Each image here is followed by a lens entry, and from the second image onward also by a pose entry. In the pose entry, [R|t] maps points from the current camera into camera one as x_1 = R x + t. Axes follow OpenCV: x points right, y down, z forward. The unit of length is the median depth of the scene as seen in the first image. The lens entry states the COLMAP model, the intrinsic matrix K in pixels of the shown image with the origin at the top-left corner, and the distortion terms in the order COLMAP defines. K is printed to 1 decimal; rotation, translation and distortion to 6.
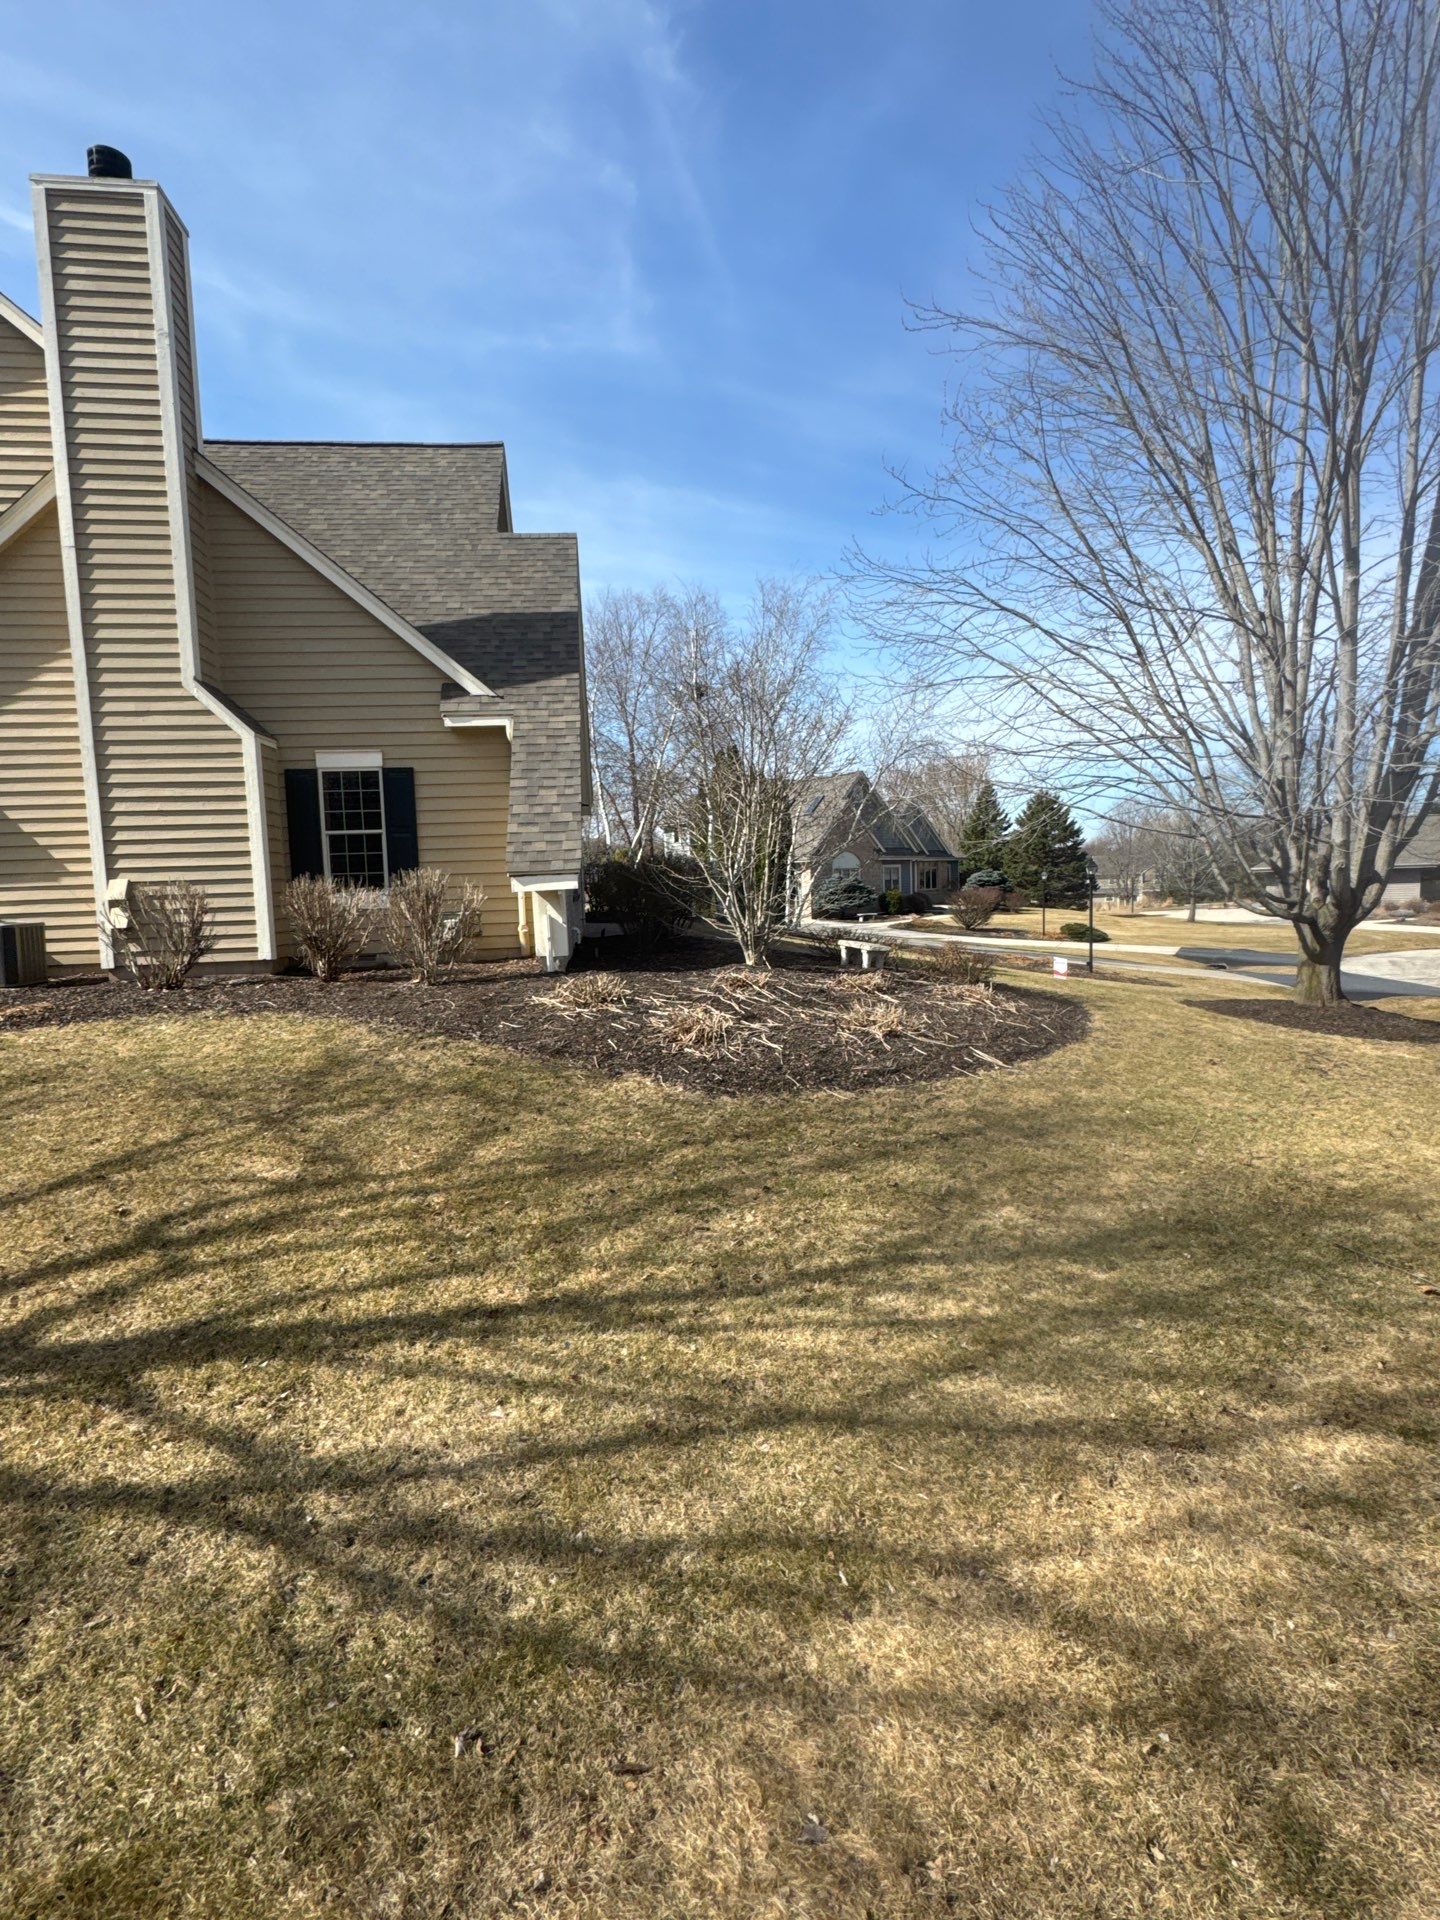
lens RADIAL K [[939.6, 0, 726.9], [0, 939.6, 959.9], [0, 0, 1]] dist [-0.001887, 0.000966]
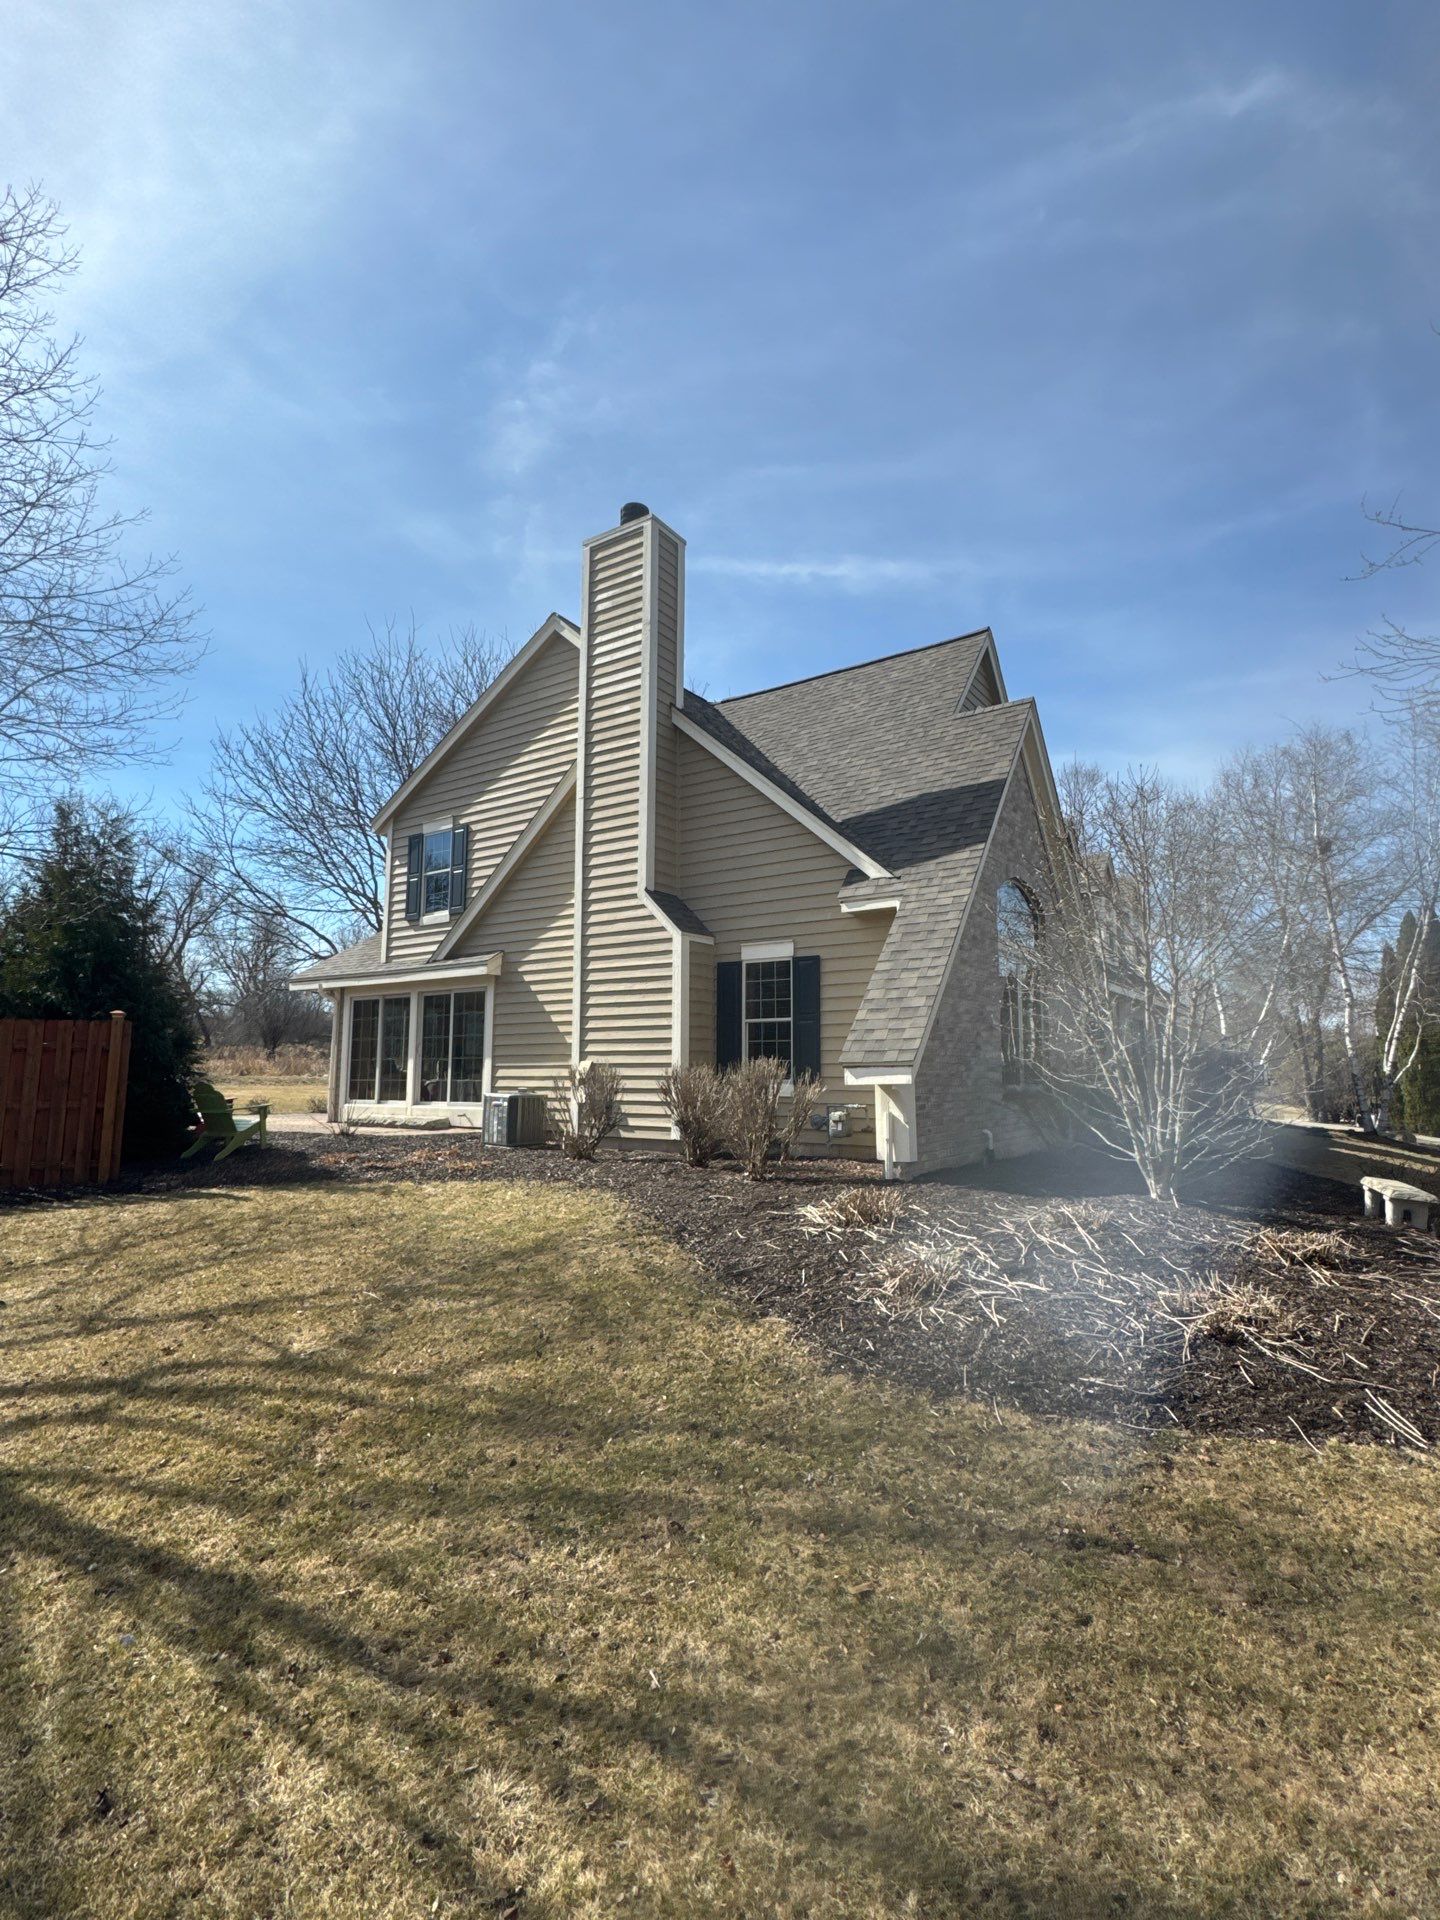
lens RADIAL K [[946.1, 0, 736.0], [0, 946.1, 964.1], [0, 0, 1]] dist [-0.004947, 0.000623]
pose [[0.756102, -0.043975, -0.652975, 0.295671], [-0.083962, 0.982977, -0.163422, -0.029021], [0.649045, 0.178389, 0.739539, 0.238960]]
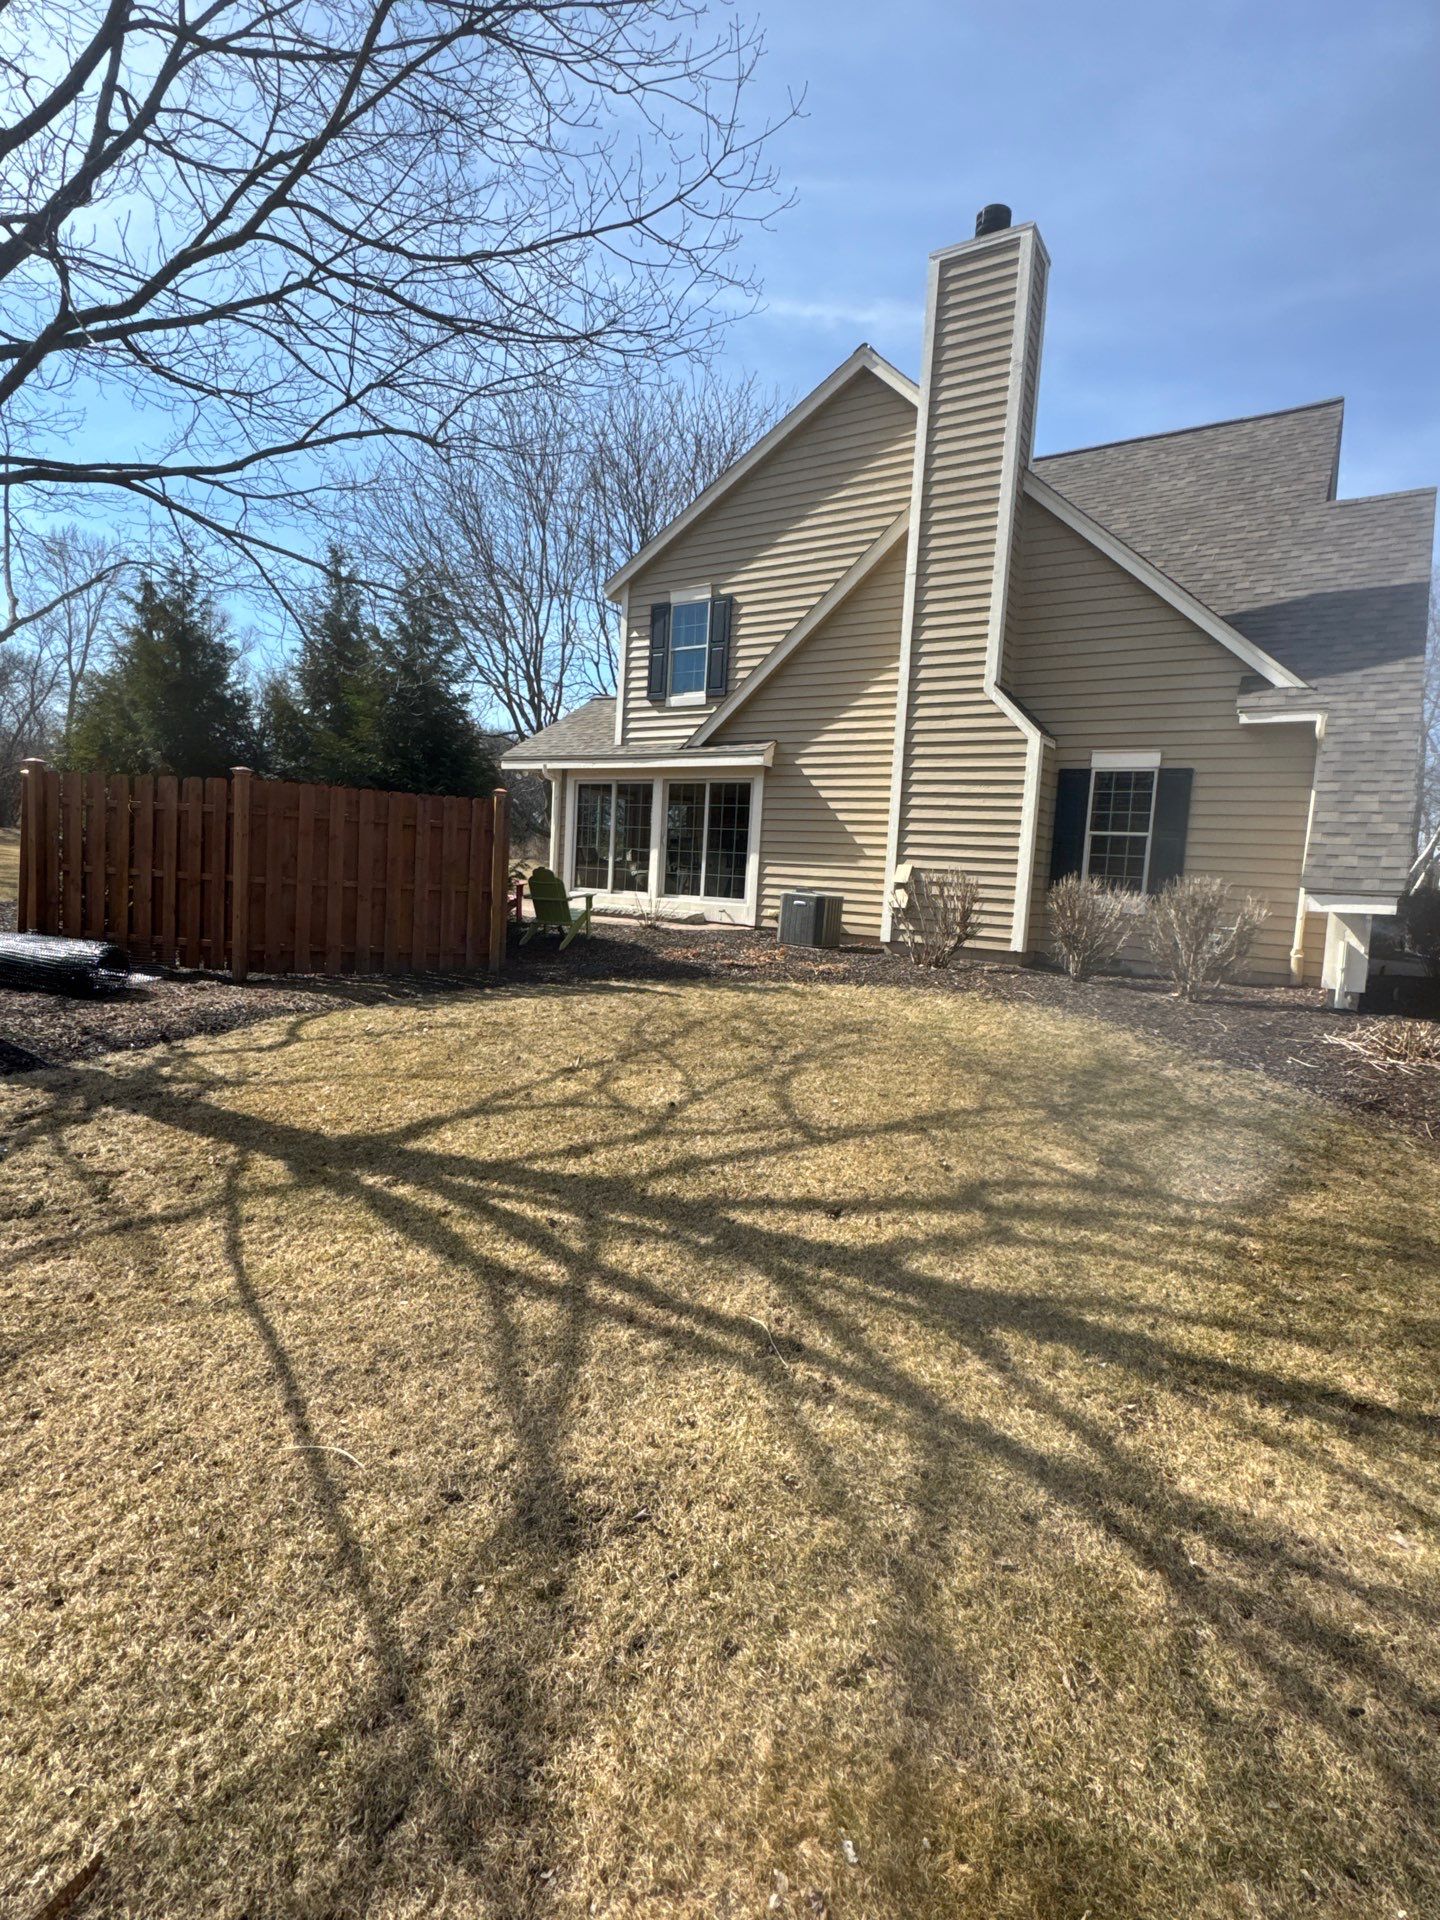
lens RADIAL K [[946.1, 0, 736.0], [0, 946.1, 964.1], [0, 0, 1]] dist [-0.004947, 0.000623]
pose [[0.768101, 0.135444, -0.625841, -0.080078], [-0.136314, 0.989557, 0.046860, 0.007671], [0.625652, 0.049318, 0.778542, -0.011083]]
